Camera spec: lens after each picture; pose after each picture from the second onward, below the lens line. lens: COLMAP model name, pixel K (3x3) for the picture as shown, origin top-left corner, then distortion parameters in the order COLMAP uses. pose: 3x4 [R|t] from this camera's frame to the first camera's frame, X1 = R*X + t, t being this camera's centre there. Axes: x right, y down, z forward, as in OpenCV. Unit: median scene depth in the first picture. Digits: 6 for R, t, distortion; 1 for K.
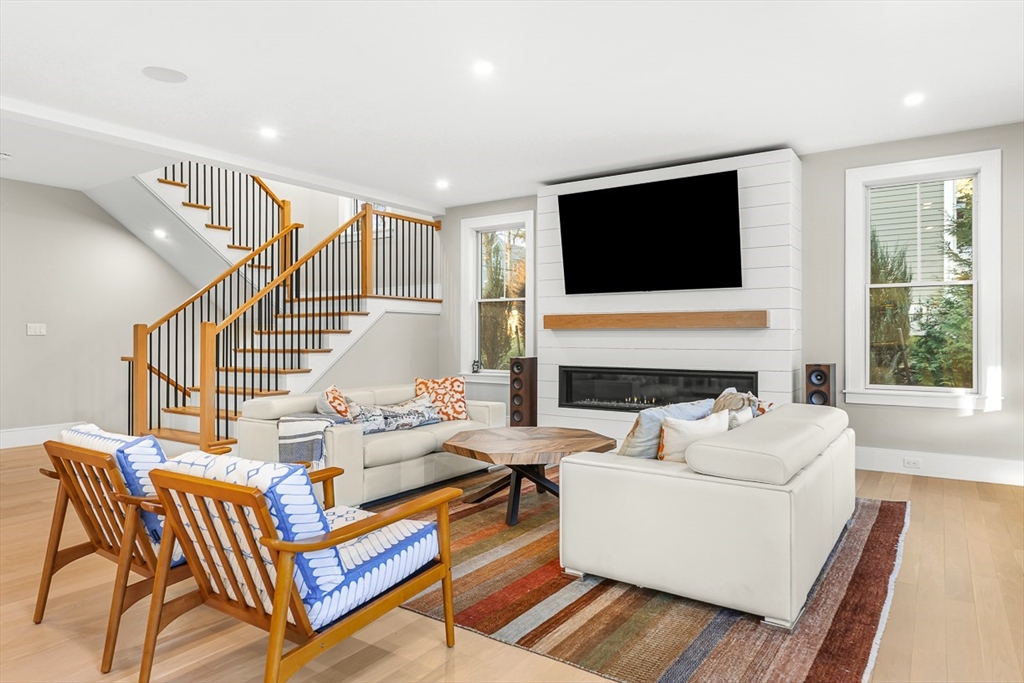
lens RADIAL K [[651.8, 0, 512.0], [0, 651.8, 341.5], [0, 0, 1]] dist [0.001830, 0.000250]
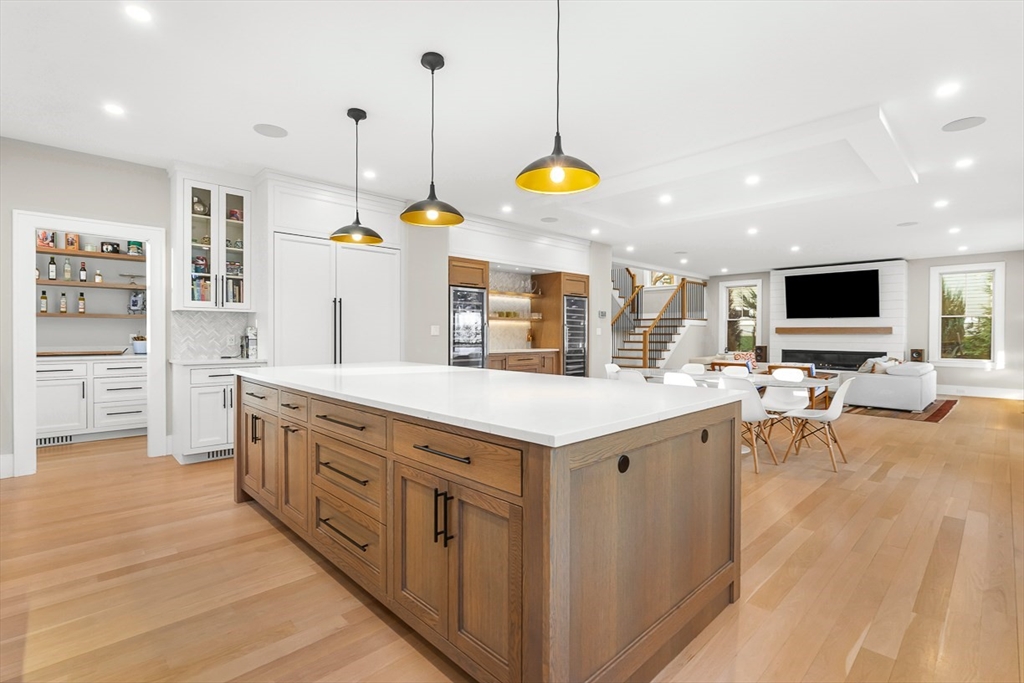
lens RADIAL K [[477.2, 0, 512.0], [0, 477.2, 341.5], [0, 0, 1]] dist [0.000899, -0.000321]
pose [[0.976115, 0.008798, -0.217076, -0.513462], [-0.007132, 0.999939, 0.008454, 0.001813], [0.217138, -0.006704, 0.976118, -0.888387]]
